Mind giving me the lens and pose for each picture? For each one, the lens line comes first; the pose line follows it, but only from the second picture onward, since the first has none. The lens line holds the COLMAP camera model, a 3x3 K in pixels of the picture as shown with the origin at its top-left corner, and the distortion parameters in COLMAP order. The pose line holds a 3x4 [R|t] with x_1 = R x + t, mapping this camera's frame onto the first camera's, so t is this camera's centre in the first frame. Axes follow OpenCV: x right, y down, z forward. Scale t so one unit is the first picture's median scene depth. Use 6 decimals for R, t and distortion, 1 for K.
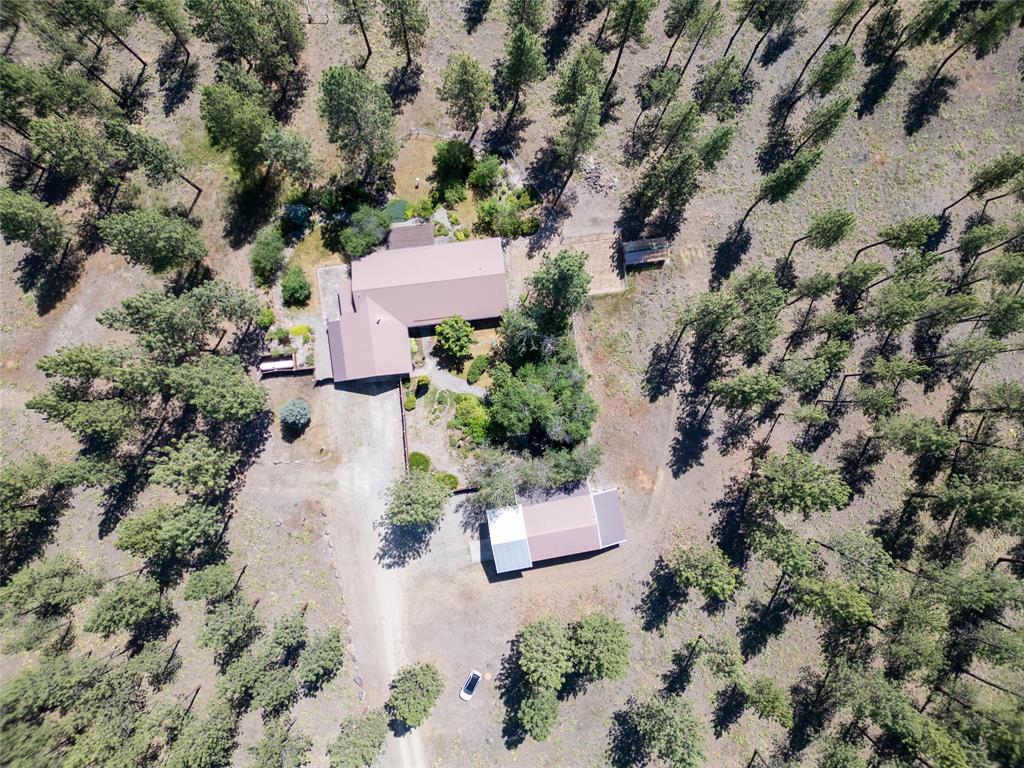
lens RADIAL K [[712.3, 0, 514.7], [0, 712.3, 379.4], [0, 0, 1]] dist [0.081670, -0.084103]
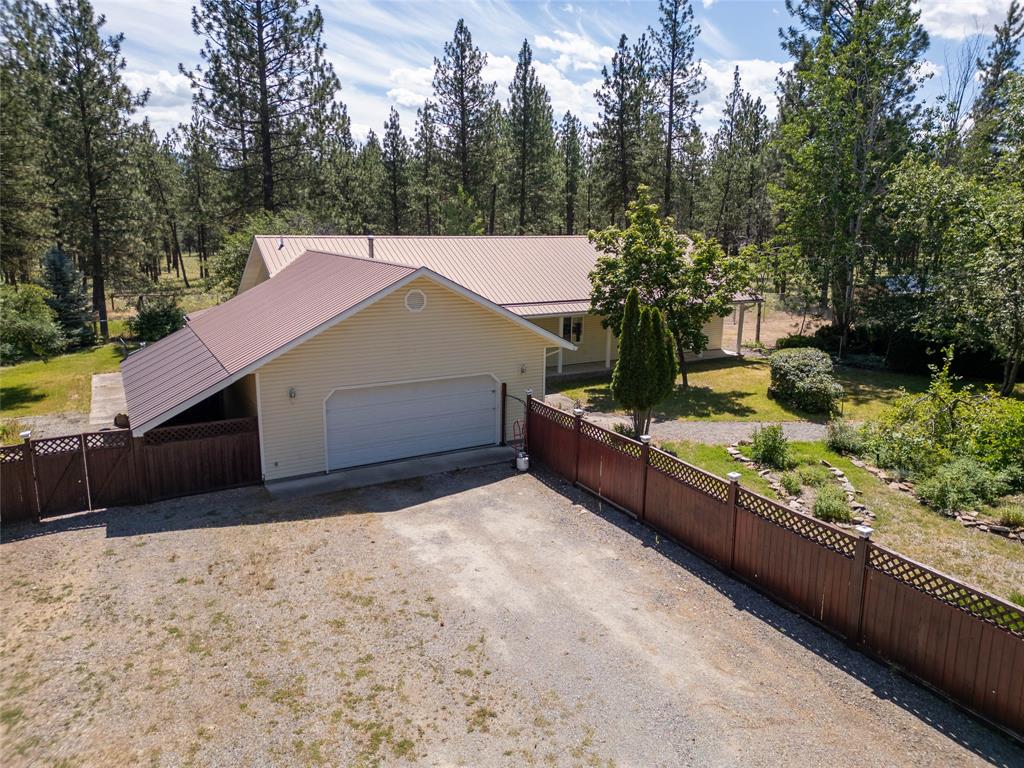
lens RADIAL K [[714.0, 0, 514.2], [0, 714.0, 379.1], [0, 0, 1]] dist [0.073173, -0.060132]
pose [[0.928264, -0.074982, 0.364284, -0.228813], [0.371575, 0.229211, -0.899664, 0.162382], [-0.016040, 0.970484, 0.240630, 0.937527]]
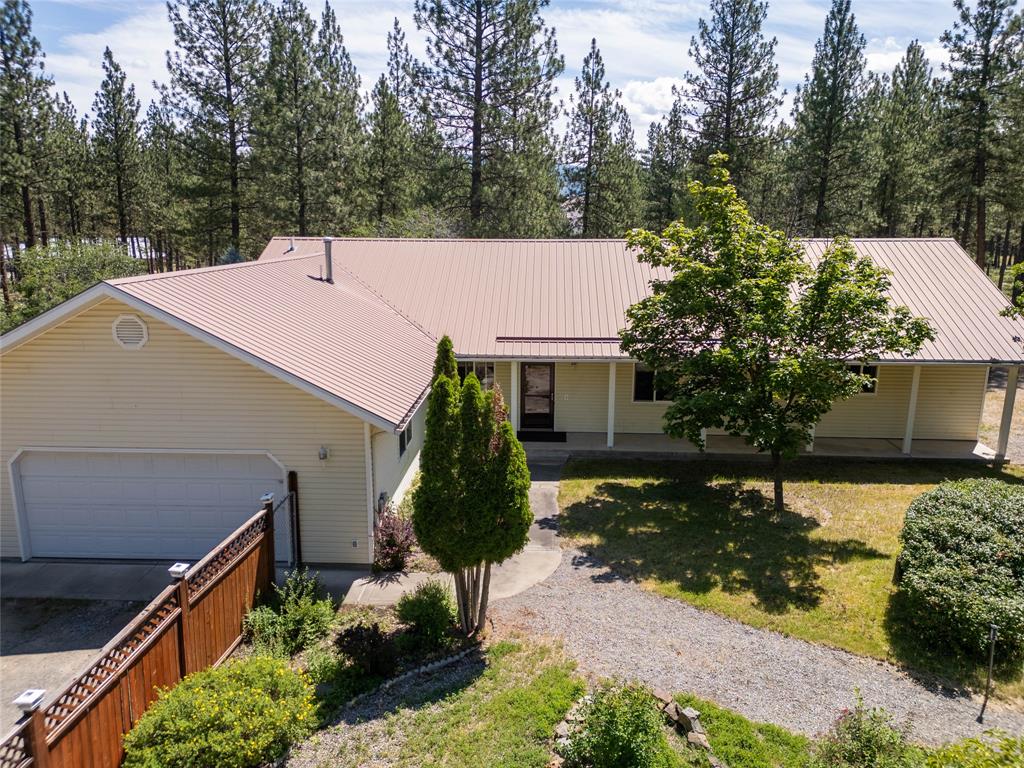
lens RADIAL K [[713.1, 0, 516.6], [0, 713.1, 383.4], [0, 0, 1]] dist [0.064884, -0.049931]
pose [[0.984484, 0.039218, -0.171035, -0.102895], [-0.175435, 0.240467, -0.954672, 0.092986], [0.003688, 0.969865, 0.243616, 0.941355]]
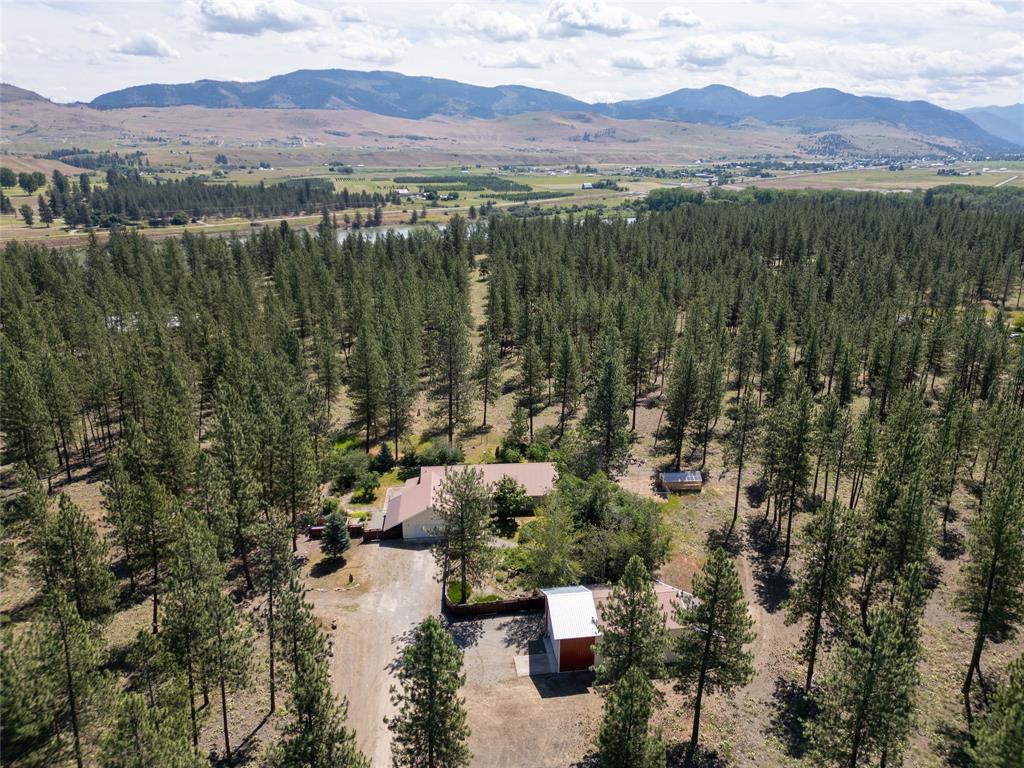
lens RADIAL K [[712.3, 0, 514.7], [0, 712.3, 379.4], [0, 0, 1]] dist [0.081670, -0.084103]
pose [[0.999260, 0.006186, -0.037964, -0.036359], [-0.037836, 0.335727, -0.941199, 0.830868], [0.006923, 0.941939, 0.335713, 0.470265]]
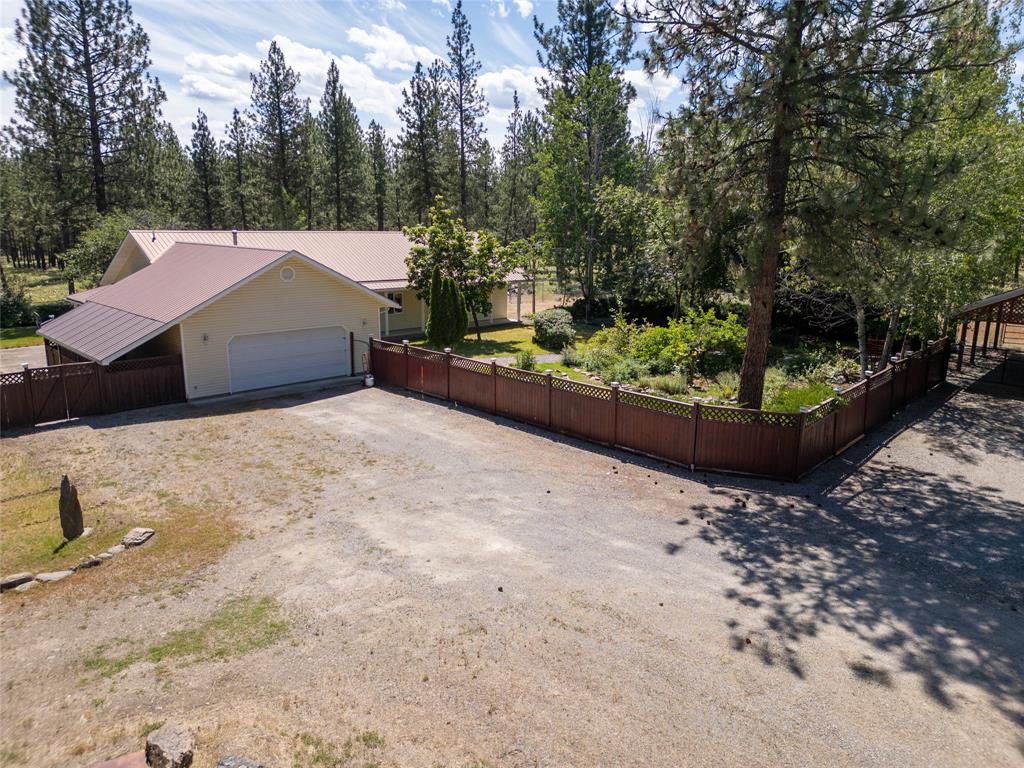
lens RADIAL K [[712.3, 0, 514.7], [0, 712.3, 379.4], [0, 0, 1]] dist [0.081670, -0.084103]
pose [[0.799918, -0.123040, 0.587360, -0.277337], [0.599603, 0.204042, -0.773849, 0.247852], [-0.024632, 0.971199, 0.236992, 0.935108]]
